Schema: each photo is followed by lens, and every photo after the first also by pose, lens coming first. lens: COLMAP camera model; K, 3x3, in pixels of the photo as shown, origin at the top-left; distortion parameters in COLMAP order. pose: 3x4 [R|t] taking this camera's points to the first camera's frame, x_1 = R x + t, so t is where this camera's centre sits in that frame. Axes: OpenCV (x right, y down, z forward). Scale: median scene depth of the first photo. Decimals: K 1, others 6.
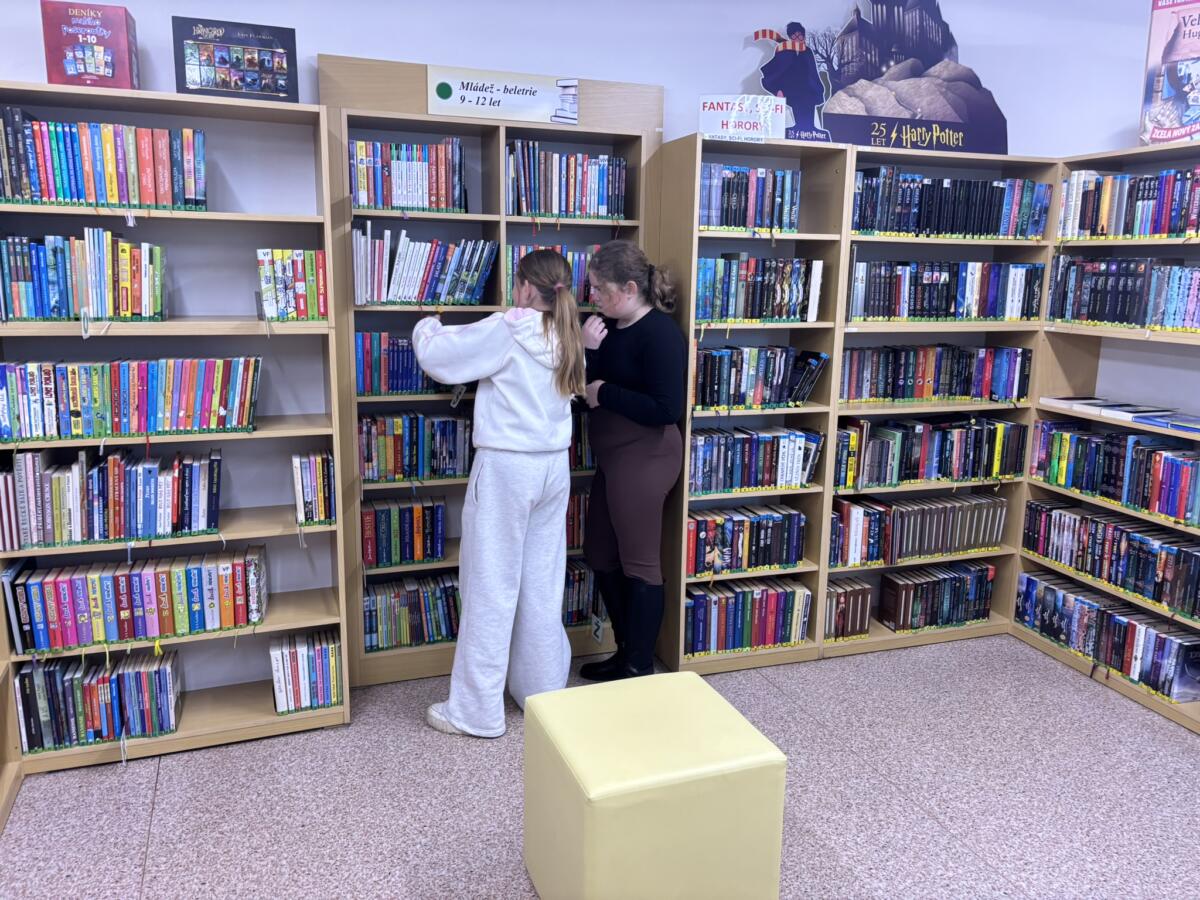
lens RADIAL K [[890.7, 0, 617.0], [0, 890.7, 441.0], [0, 0, 1]] dist [0.048015, -0.056078]
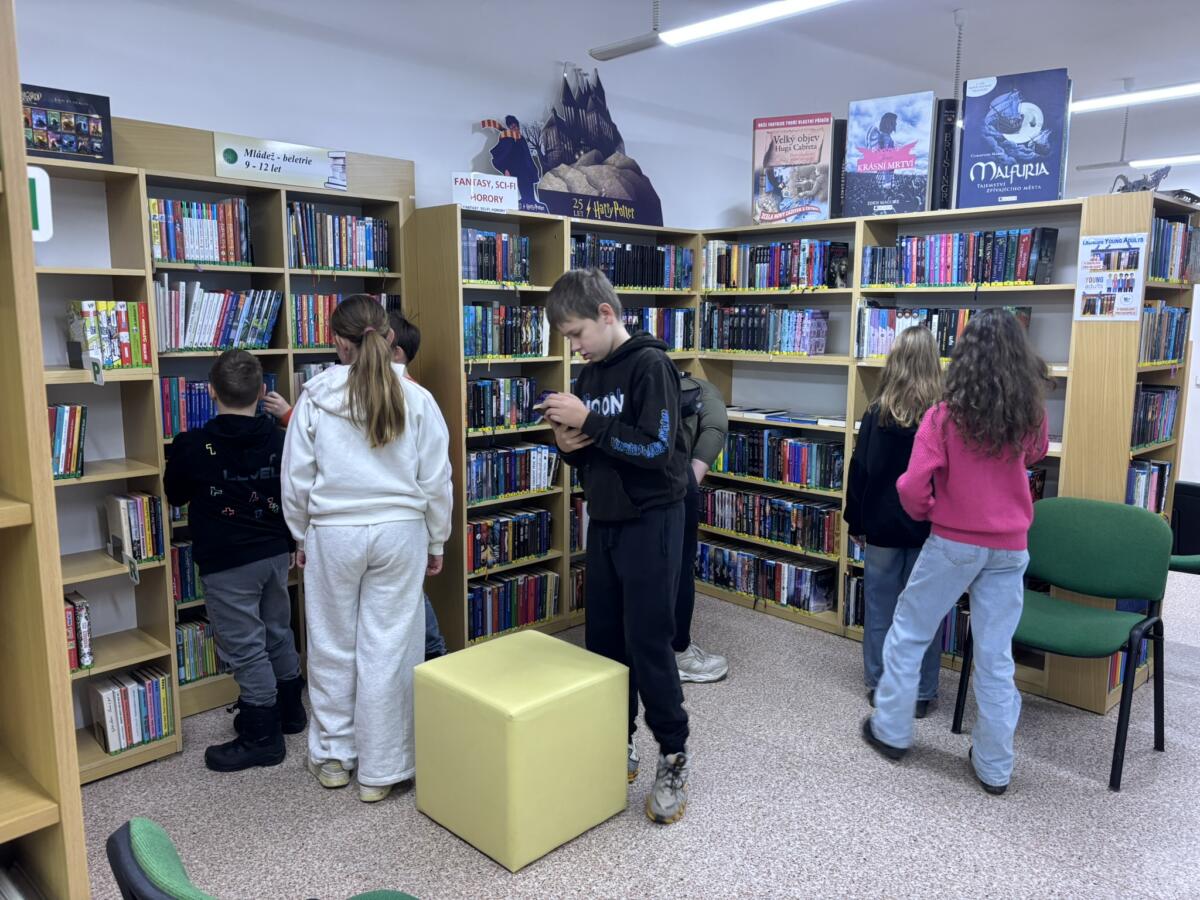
lens RADIAL K [[881.2, 0, 600.0], [0, 881.2, 450.0], [0, 0, 1]] dist [0.093434, -0.120988]
pose [[0.908354, -0.075358, 0.411356, -0.239819], [0.088277, 0.996018, -0.012470, 0.020099], [-0.408778, 0.047640, 0.911390, -0.153965]]
